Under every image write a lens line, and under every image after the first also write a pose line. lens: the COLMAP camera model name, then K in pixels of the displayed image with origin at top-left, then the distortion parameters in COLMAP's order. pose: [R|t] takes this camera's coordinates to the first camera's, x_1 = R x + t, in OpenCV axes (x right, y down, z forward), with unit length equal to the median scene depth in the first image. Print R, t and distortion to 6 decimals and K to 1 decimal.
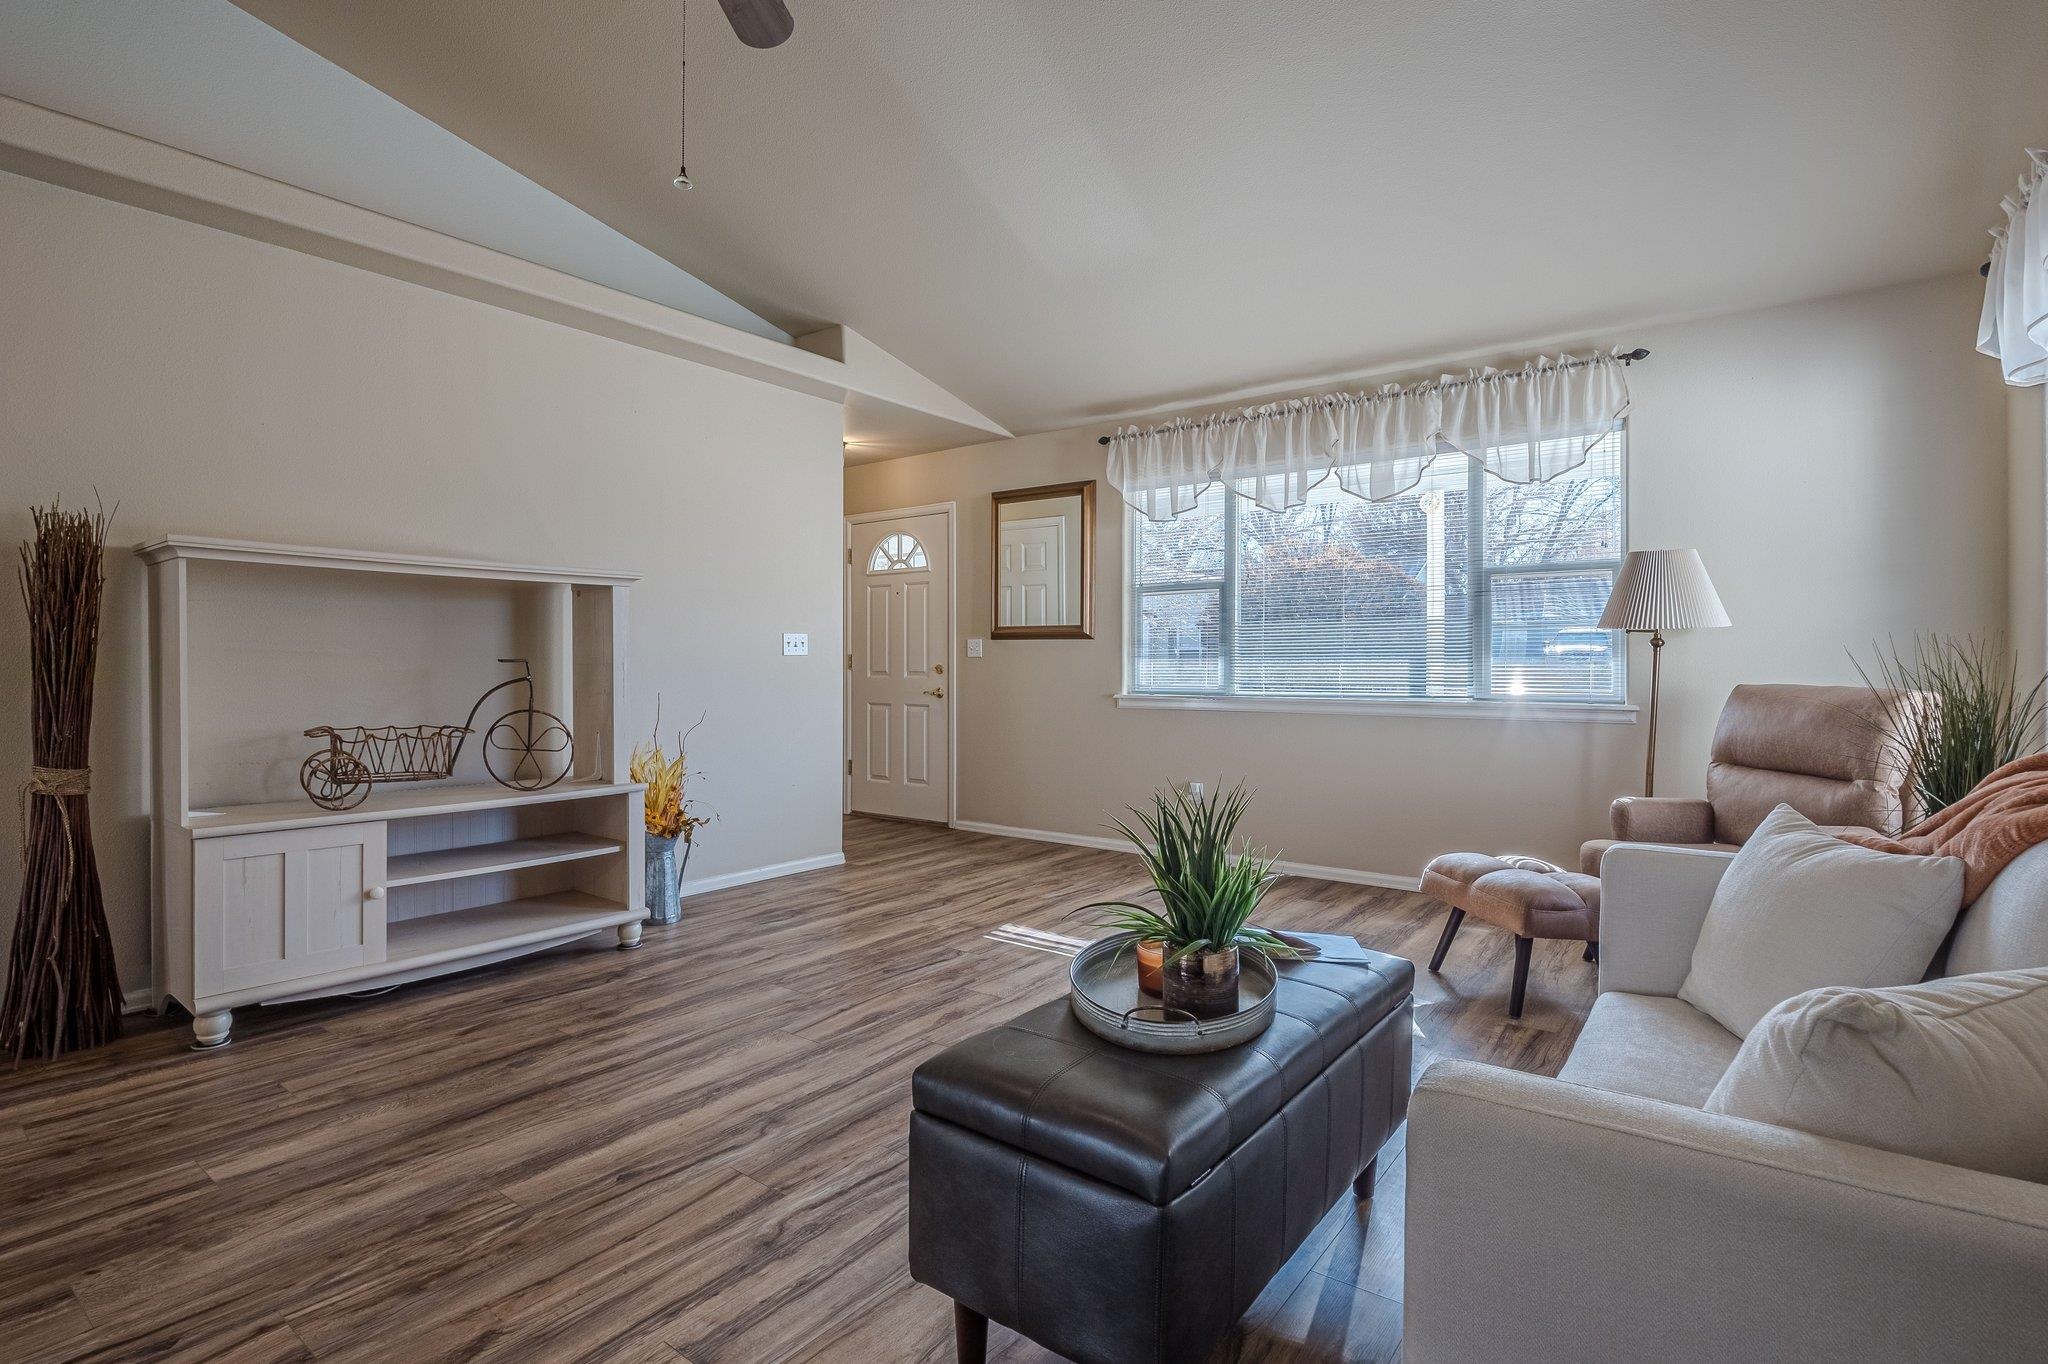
lens RADIAL K [[982.1, 0, 1011.4], [0, 982.1, 669.4], [0, 0, 1]] dist [-0.008644, -0.000922]
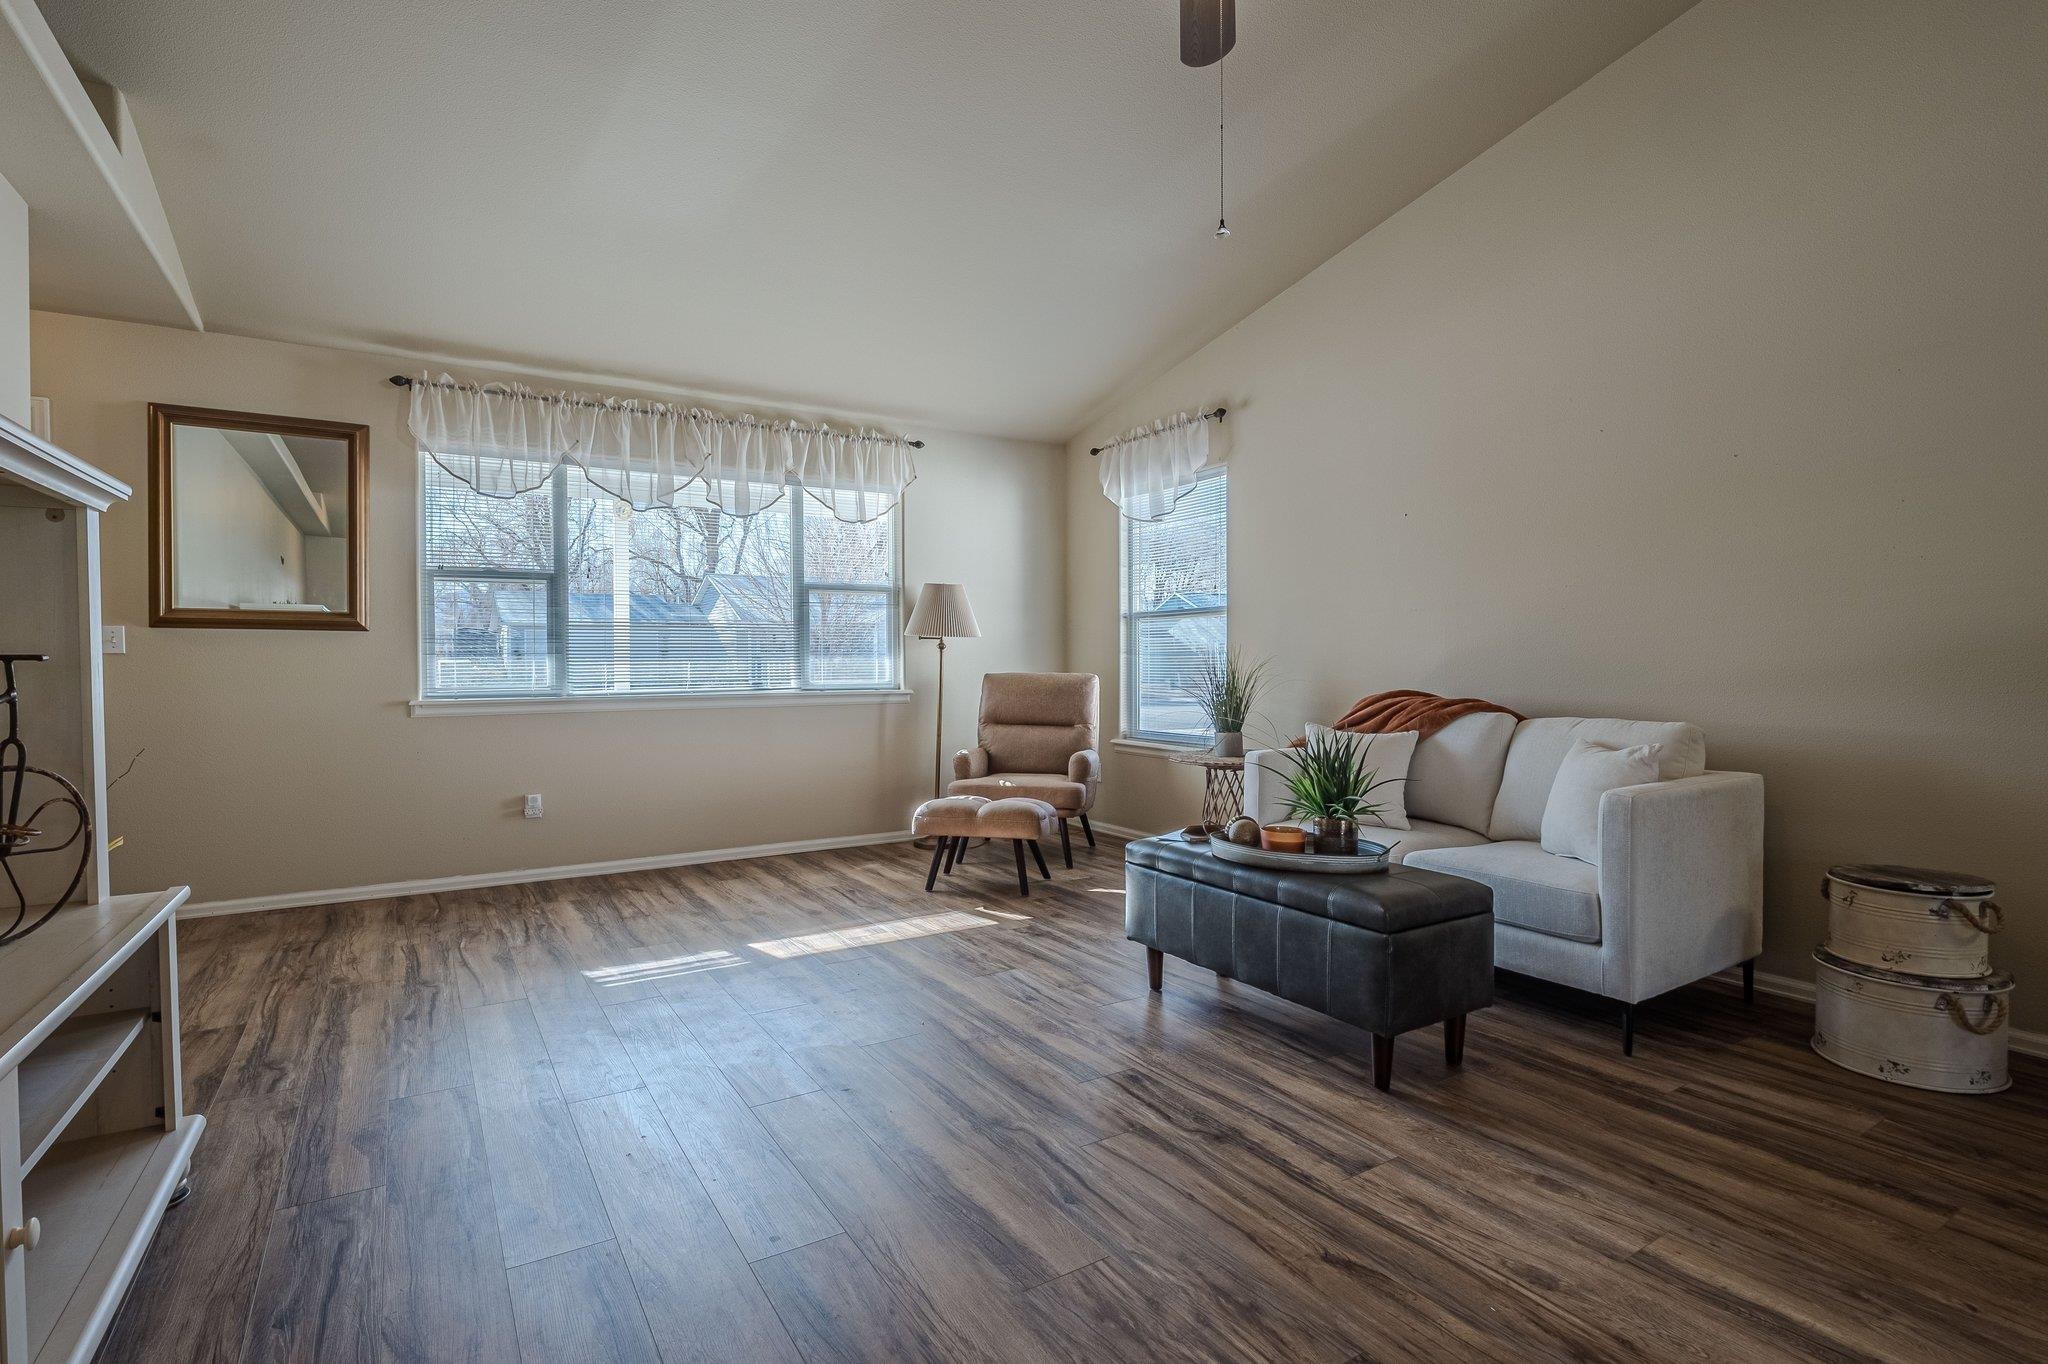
lens RADIAL K [[982.1, 0, 1011.4], [0, 982.1, 669.4], [0, 0, 1]] dist [-0.008644, -0.000922]
pose [[0.350920, -0.009065, 0.936362, -0.684121], [0.011873, 0.999916, 0.005230, 0.001994], [-0.936330, 0.009282, 0.350998, 0.380609]]
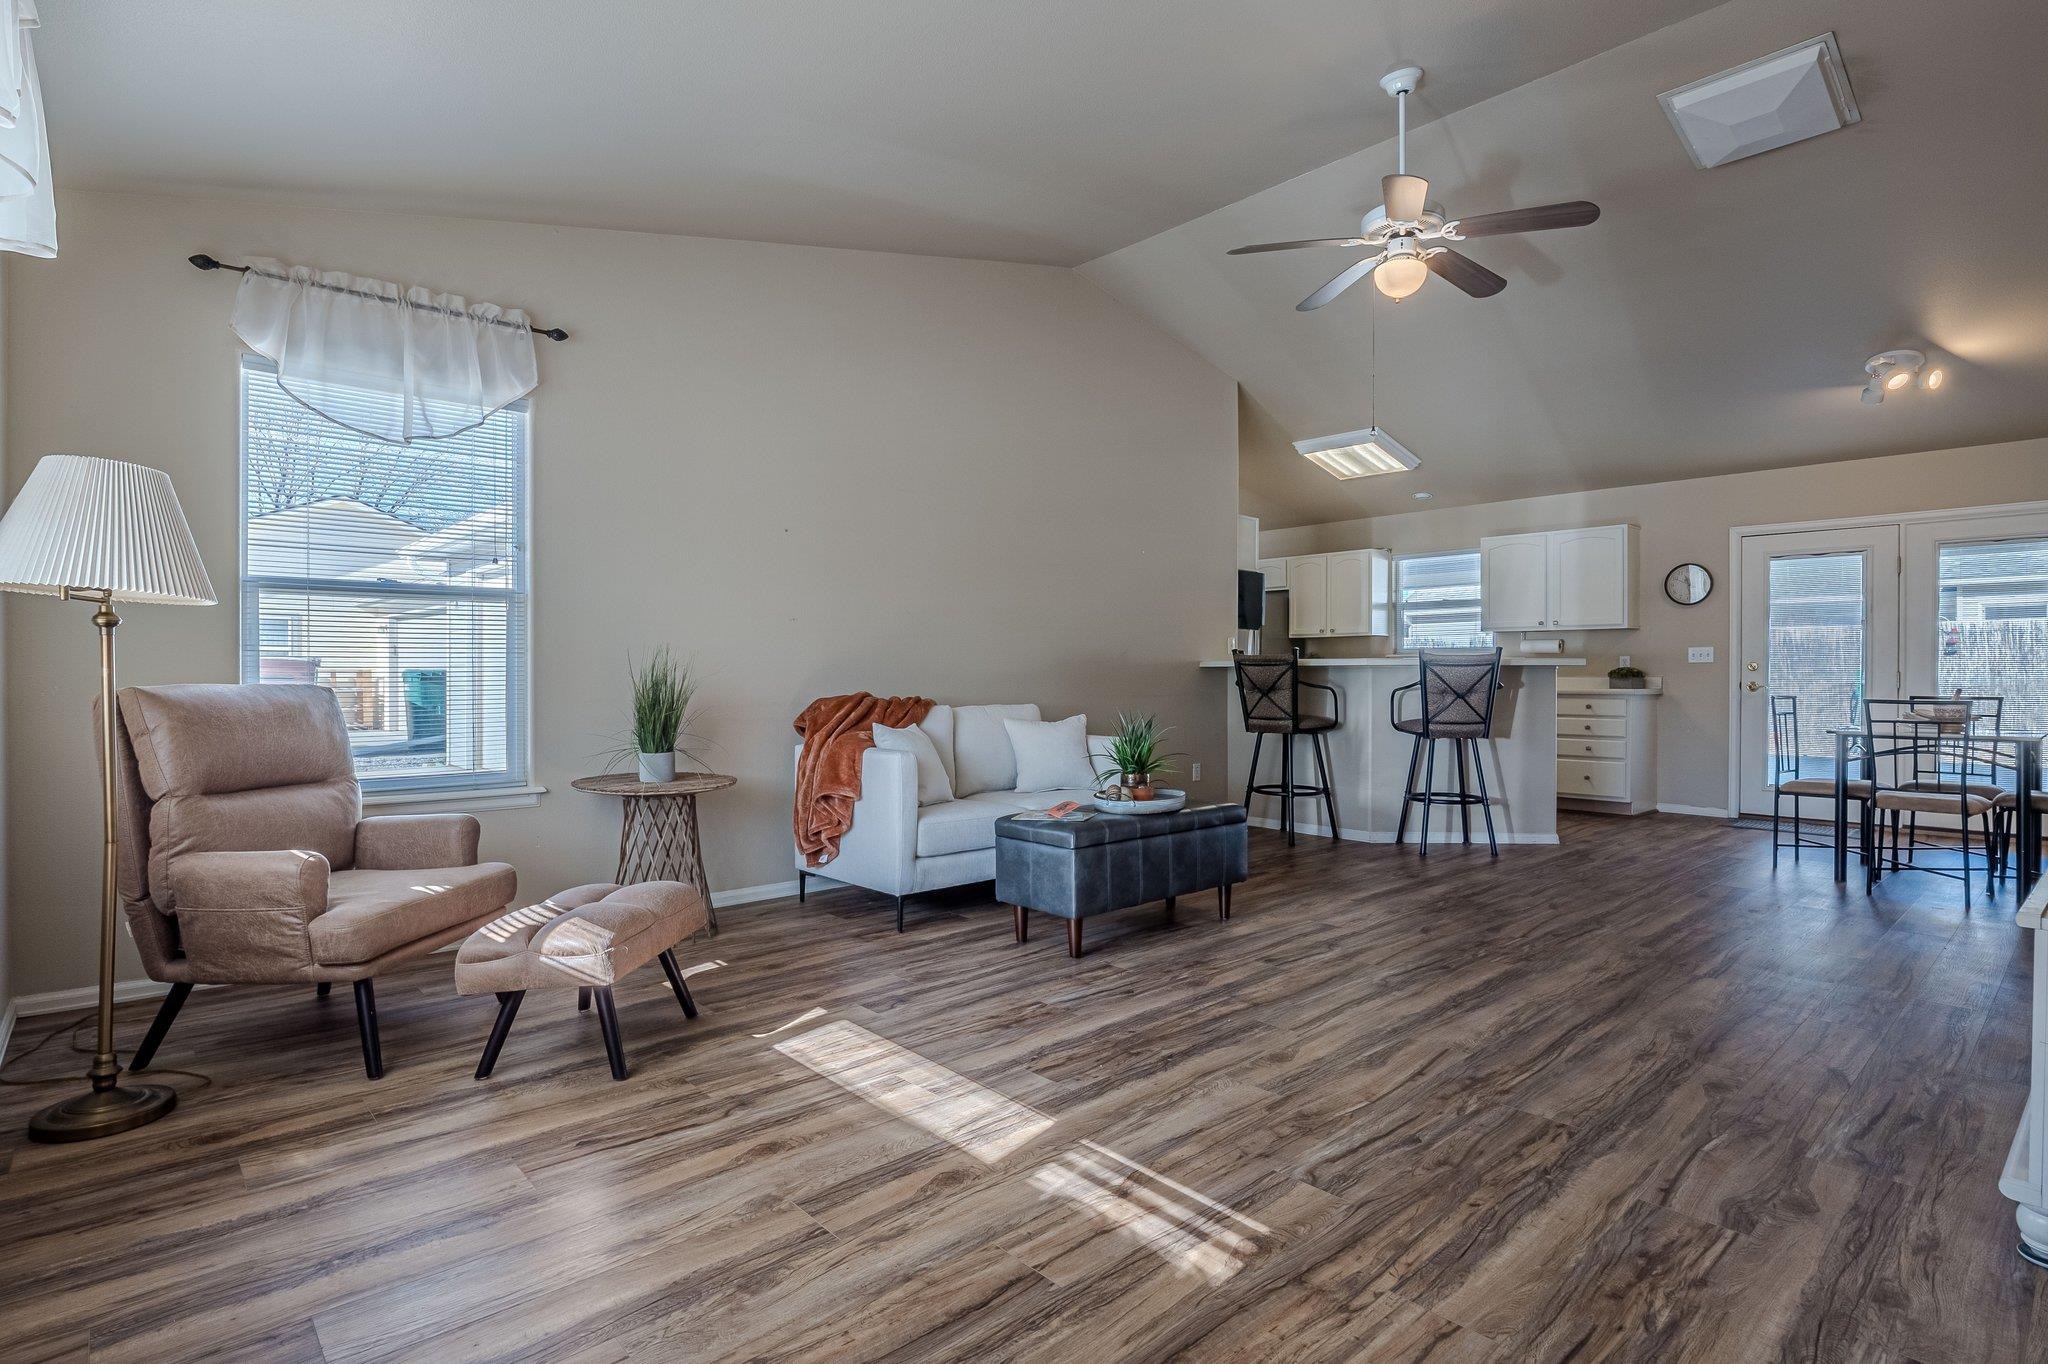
lens RADIAL K [[1000.2, 0, 1024.0], [0, 1000.2, 682.0], [0, 0, 1]] dist [-0.003827, -0.001487]
pose [[-0.983708, -0.003209, 0.179743, 0.005590], [-0.000237, 0.999863, 0.016556, 0.000667], [-0.179771, 0.016243, -0.983574, 1.488059]]
